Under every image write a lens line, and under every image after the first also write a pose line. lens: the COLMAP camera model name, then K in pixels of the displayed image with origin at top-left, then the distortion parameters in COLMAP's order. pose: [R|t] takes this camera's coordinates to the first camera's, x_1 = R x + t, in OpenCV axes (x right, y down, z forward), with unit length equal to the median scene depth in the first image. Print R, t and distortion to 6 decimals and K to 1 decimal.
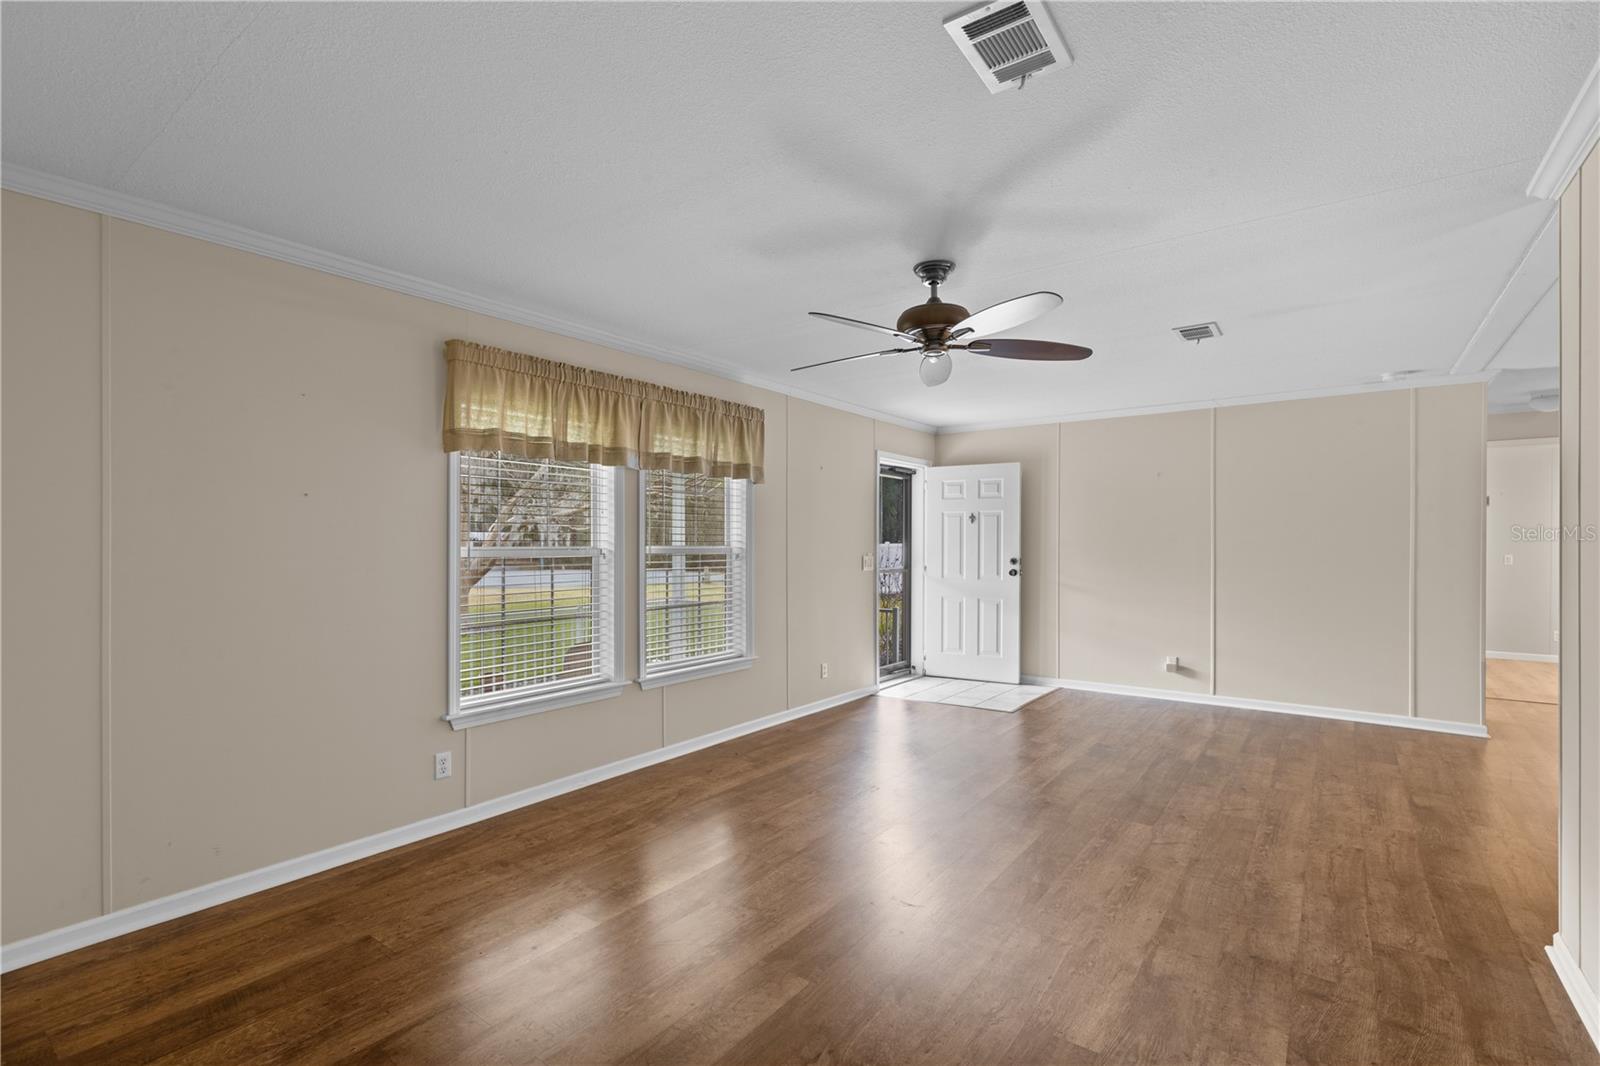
lens RADIAL K [[758.5, 0, 802.0], [0, 758.5, 538.9], [0, 0, 1]] dist [-0.001461, -0.000458]
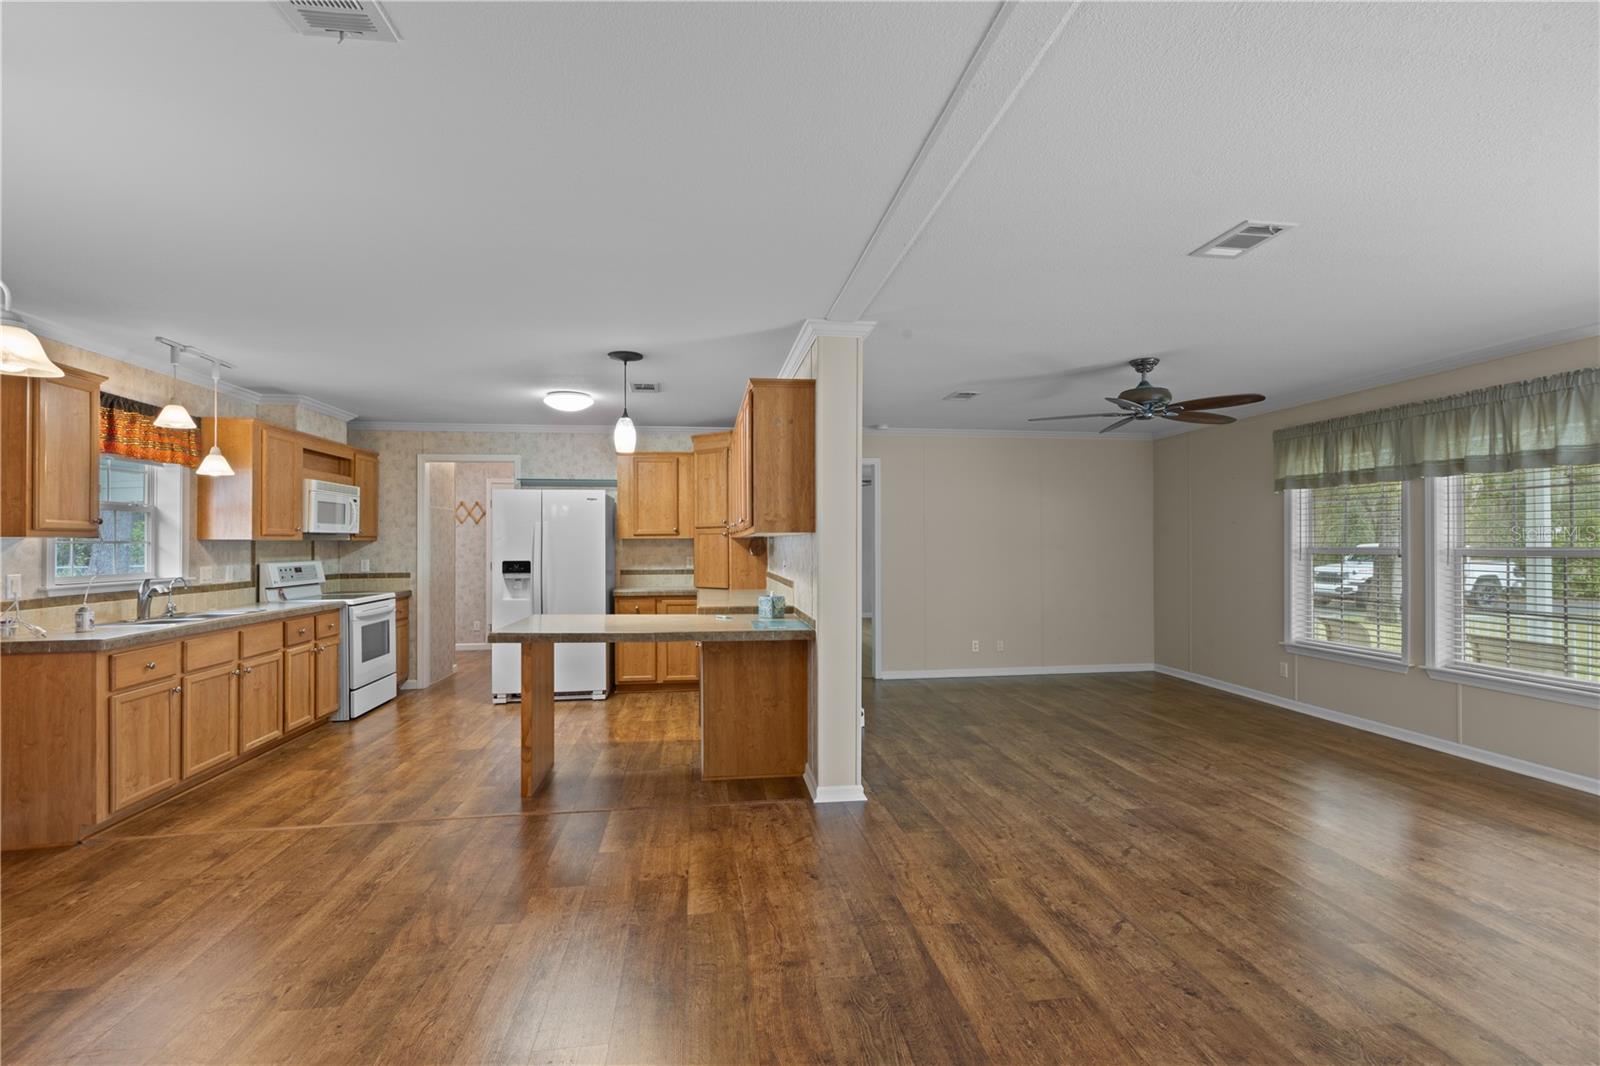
lens RADIAL K [[719.9, 0, 797.5], [0, 719.9, 535.5], [0, 0, 1]] dist [0.004309, -0.000591]
pose [[-0.727644, -0.004515, -0.685941, 1.548858], [0.005042, 0.999916, -0.011931, -0.008287], [0.685937, -0.012140, -0.727560, 1.458986]]
